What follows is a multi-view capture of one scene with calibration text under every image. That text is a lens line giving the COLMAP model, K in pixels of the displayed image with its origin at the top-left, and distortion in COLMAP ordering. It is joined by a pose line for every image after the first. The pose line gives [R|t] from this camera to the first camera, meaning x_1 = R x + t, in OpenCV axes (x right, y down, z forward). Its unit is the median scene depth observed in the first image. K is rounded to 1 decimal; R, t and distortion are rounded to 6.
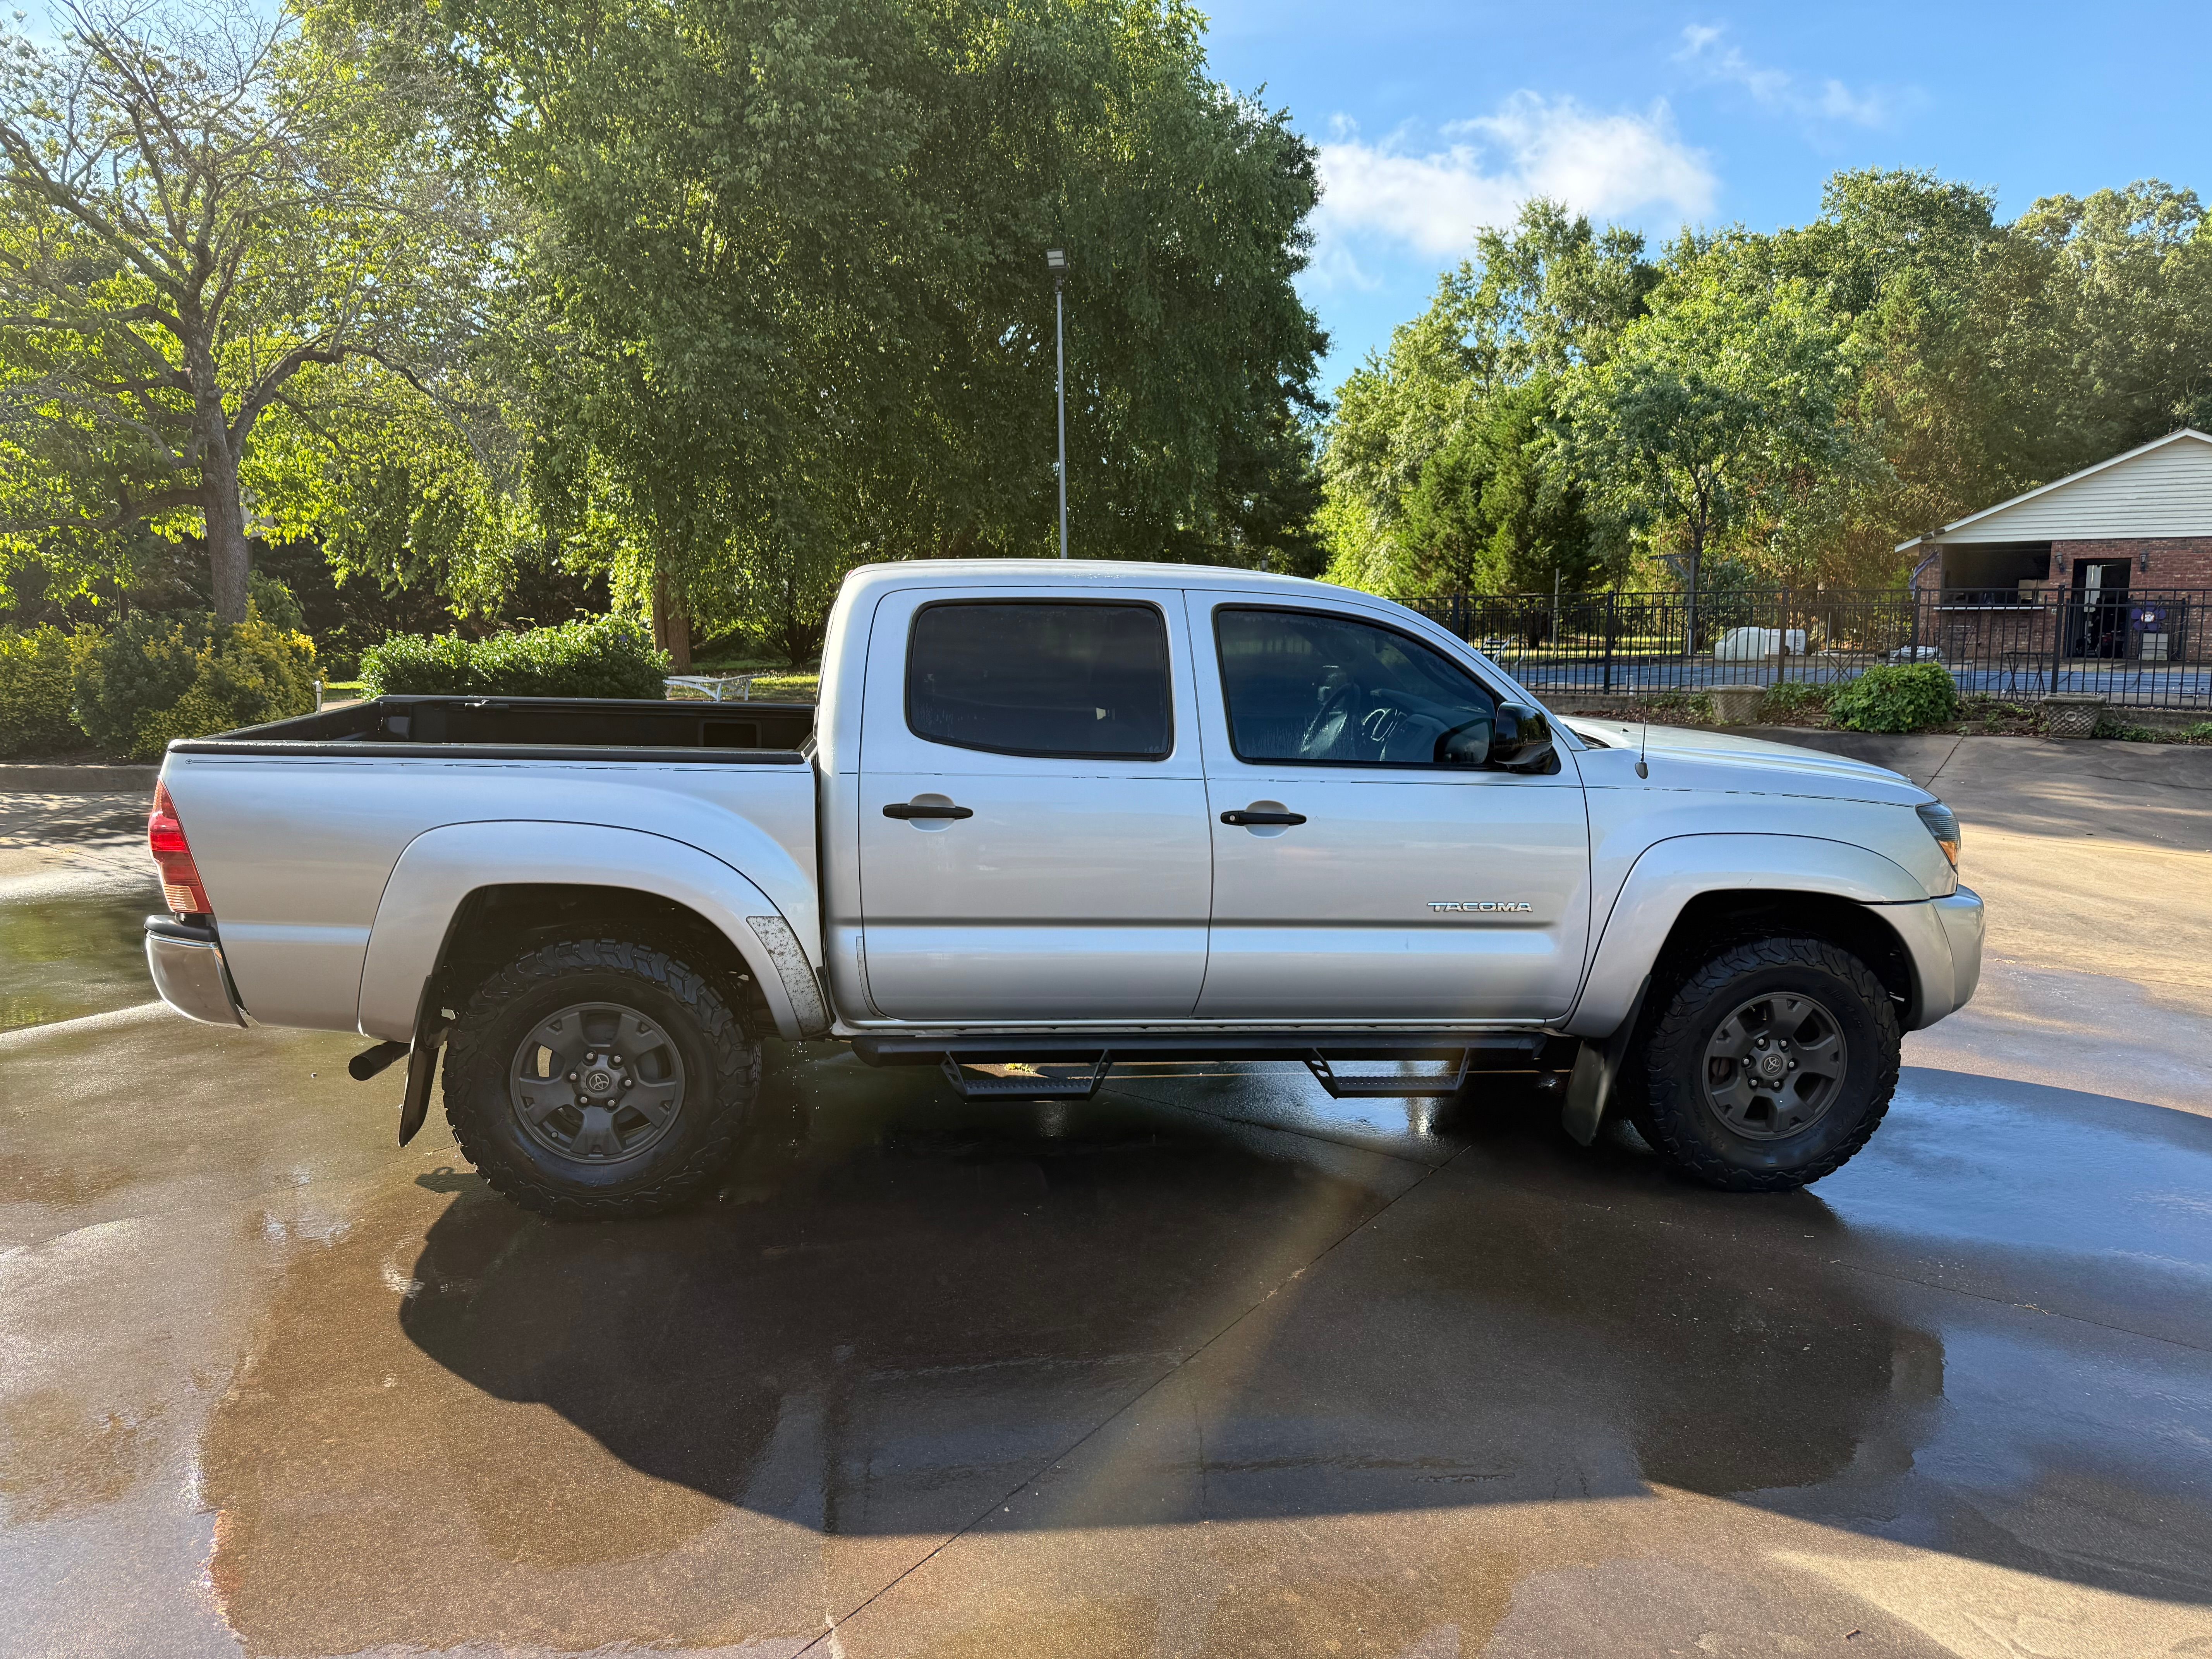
lens RADIAL K [[1588.3, 0, 1091.0], [0, 1588.3, 740.8], [0, 0, 1]] dist [-0.020912, 0.001277]
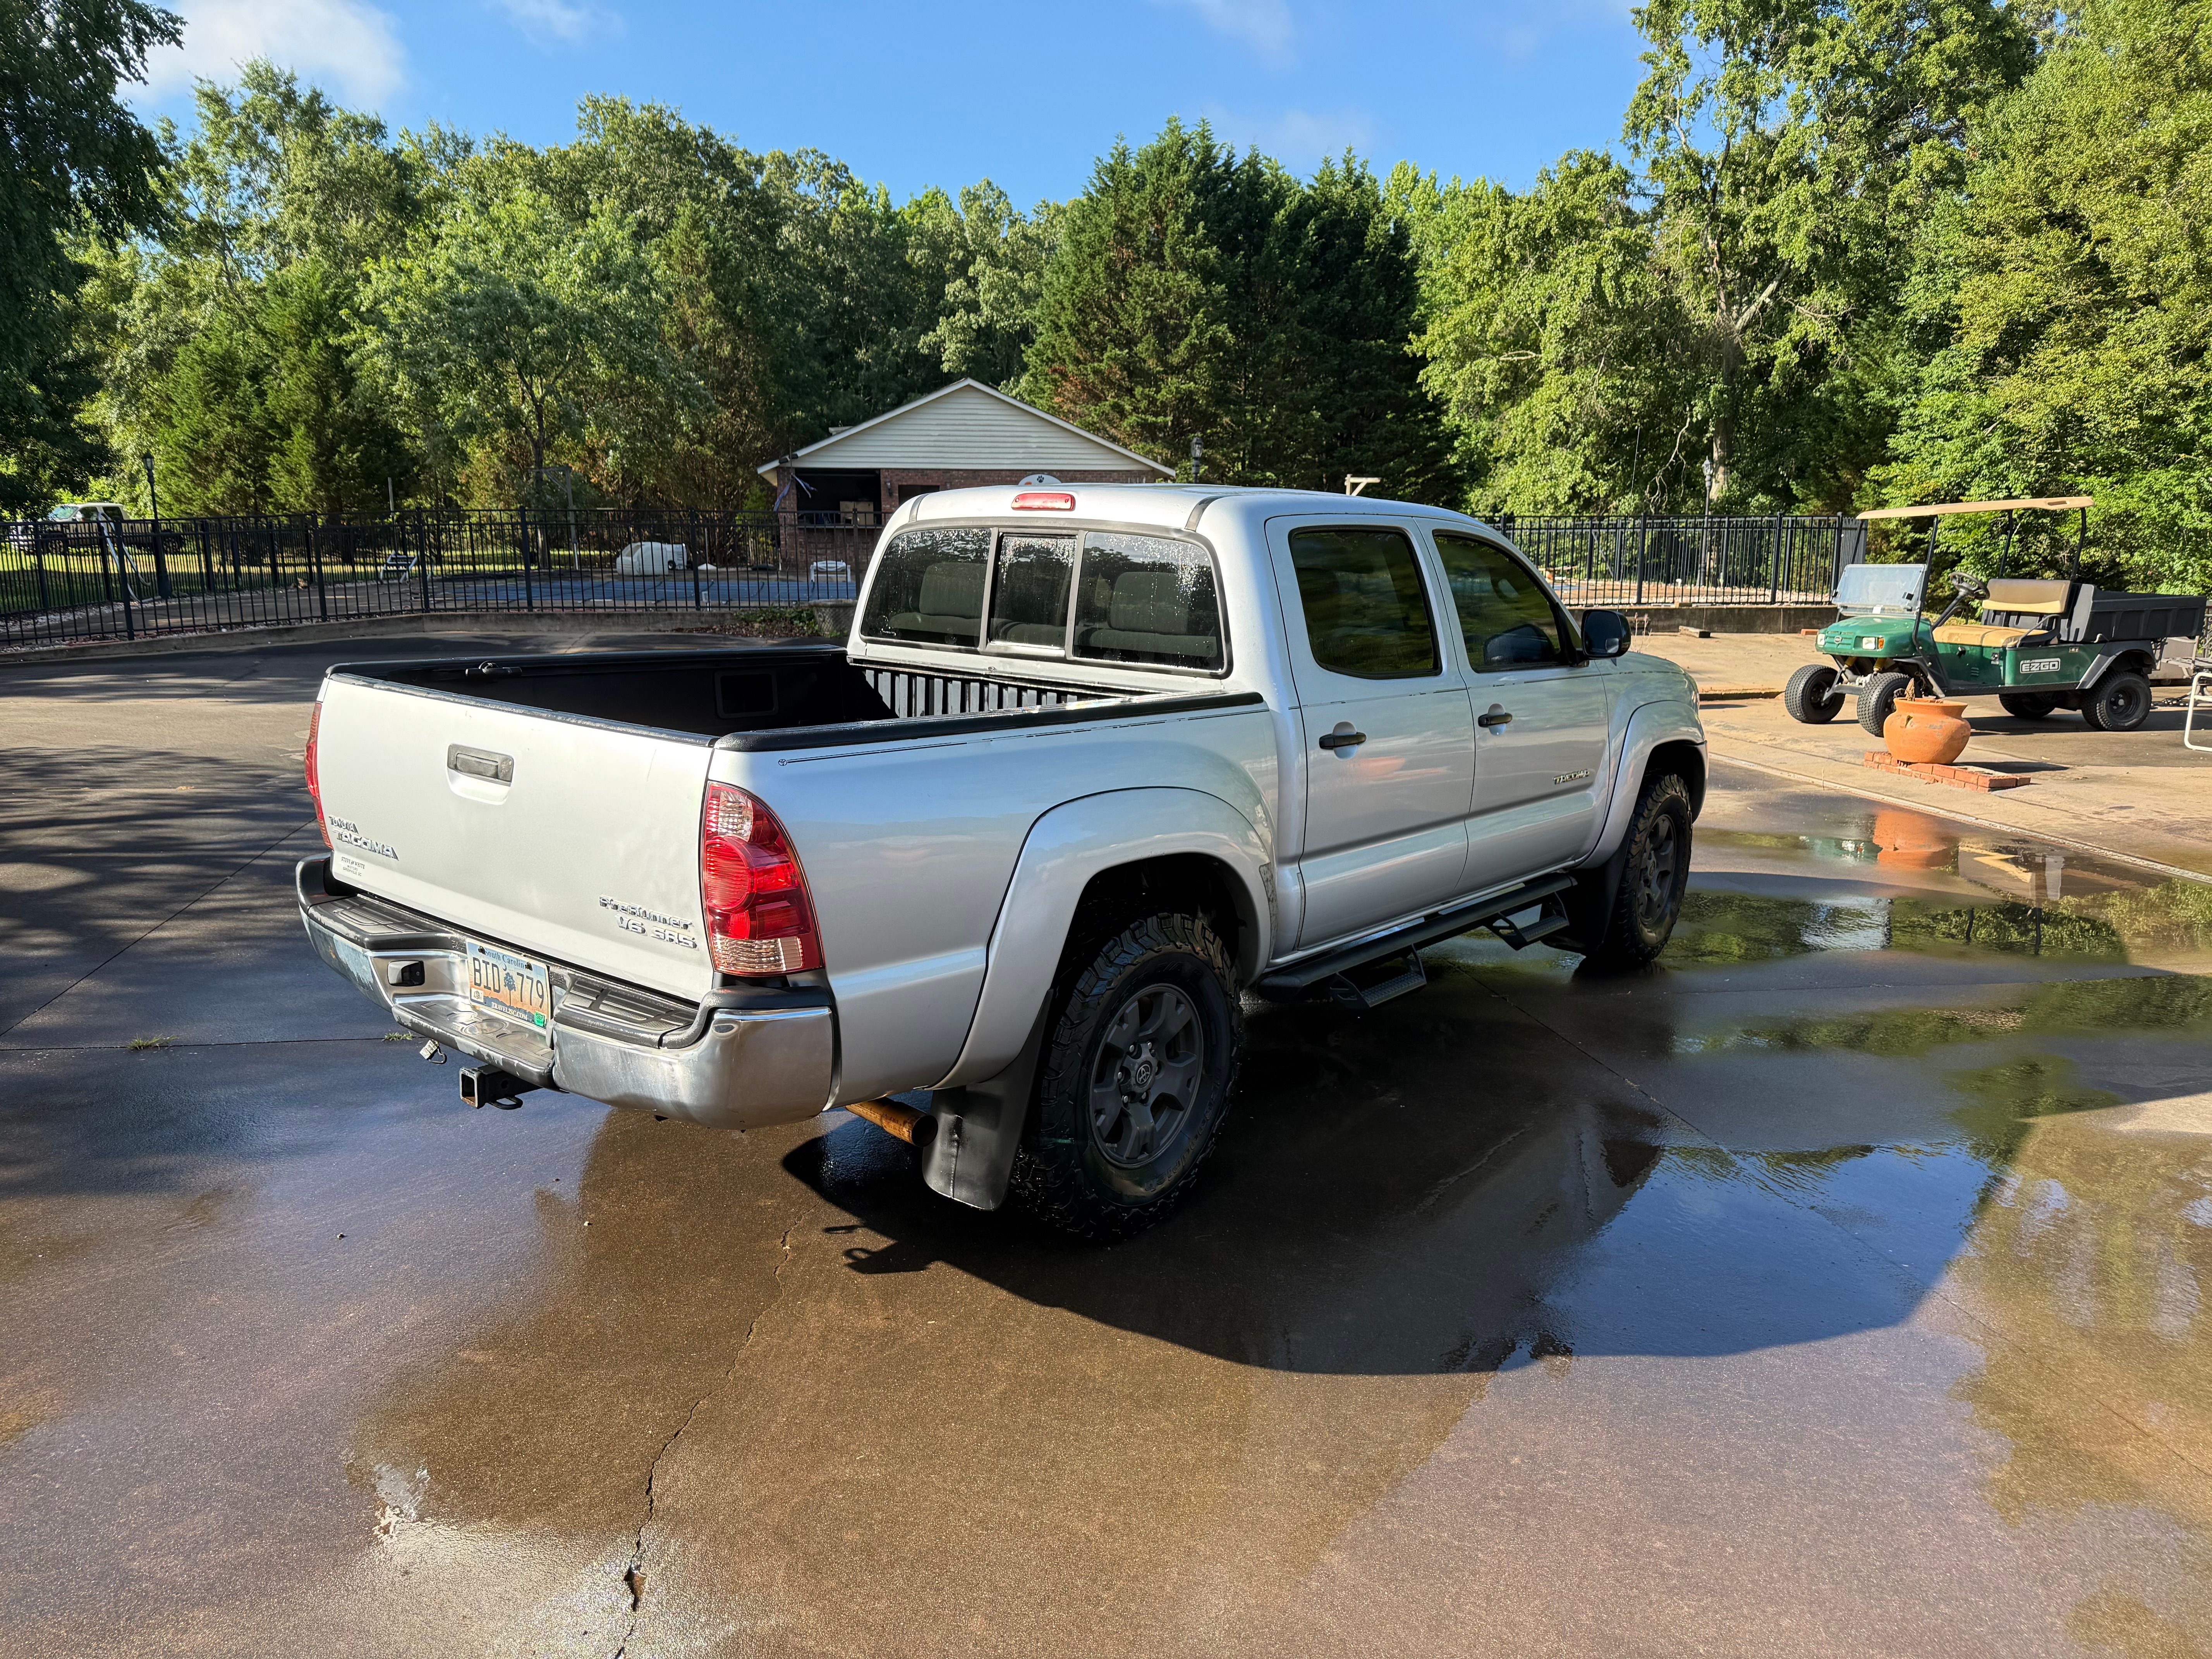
lens RADIAL K [[1542.7, 0, 1100.4], [0, 1542.7, 838.1], [0, 0, 1]] dist [0.015206, -0.034355]
pose [[0.703153, -0.131226, 0.698824, -0.074418], [0.047163, 0.989265, 0.138310, -0.003000], [-0.709472, -0.064294, 0.701794, 0.034229]]
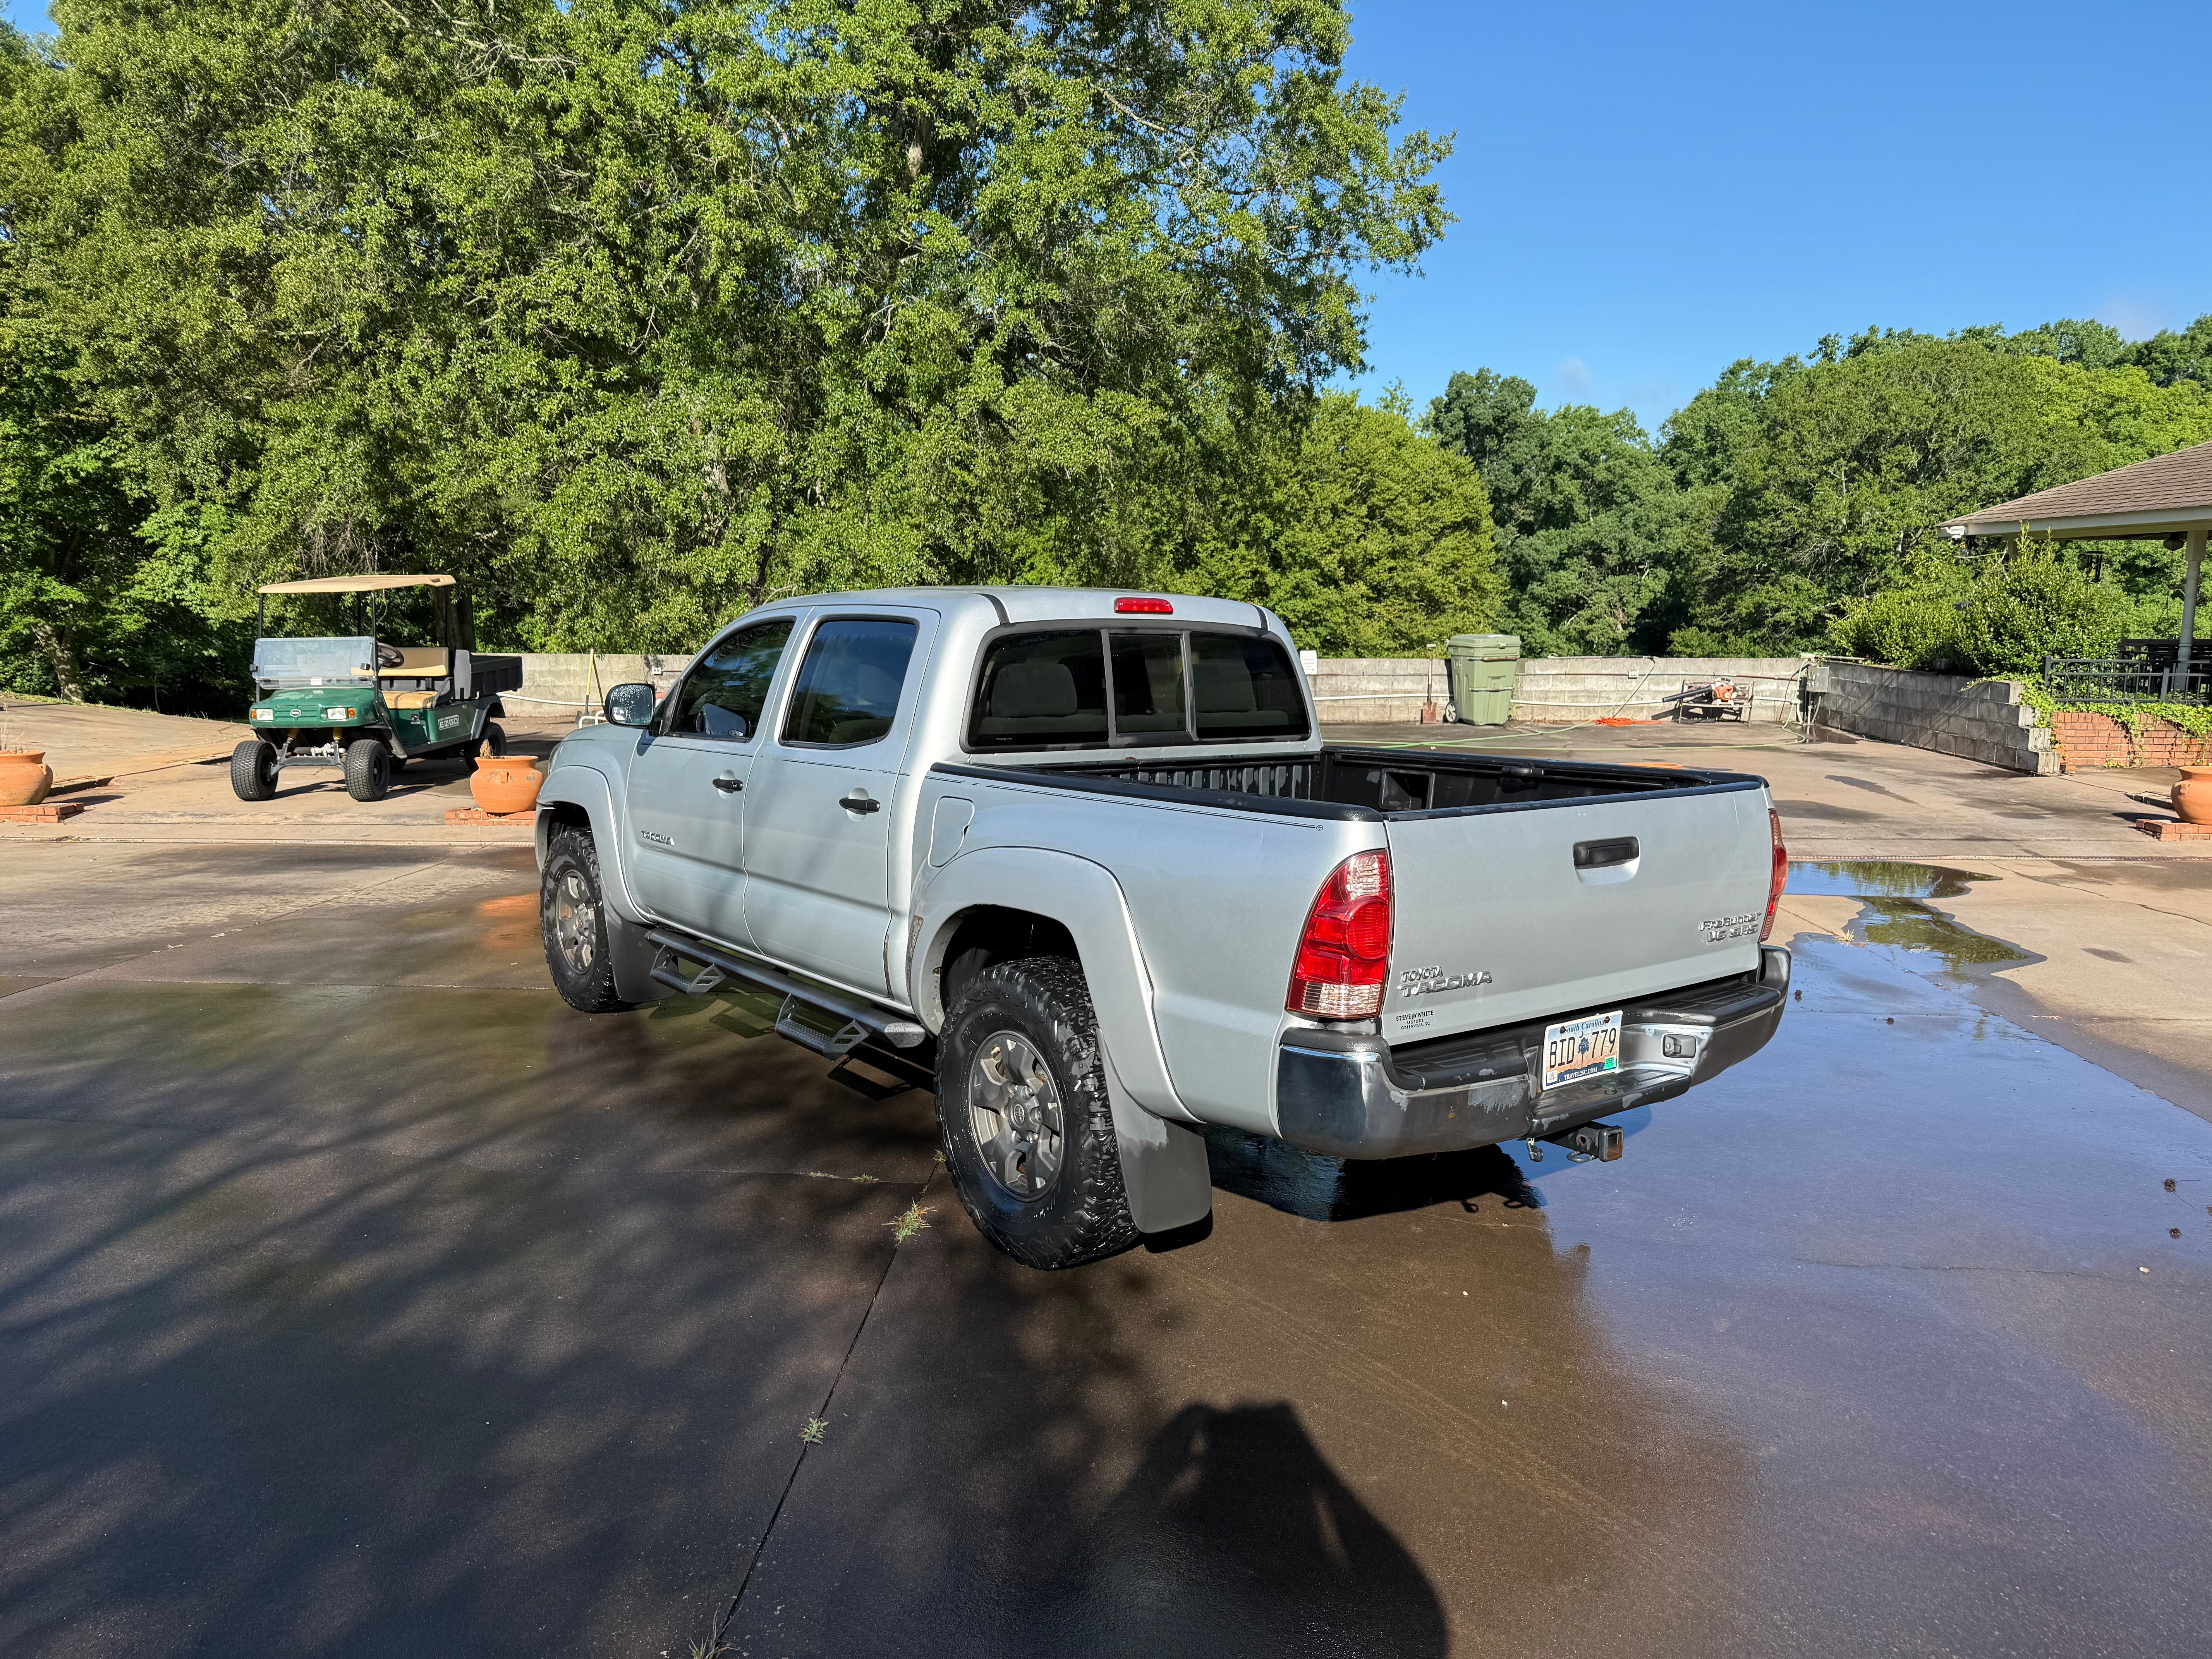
lens RADIAL K [[1607.4, 0, 1077.3], [0, 1607.4, 835.6], [0, 0, 1]] dist [-0.023669, 0.003052]
pose [[-0.565143, -0.117723, 0.816550, -0.093852], [0.053234, 0.982500, 0.178493, -0.013464], [-0.823273, 0.144343, -0.548986, 0.158255]]
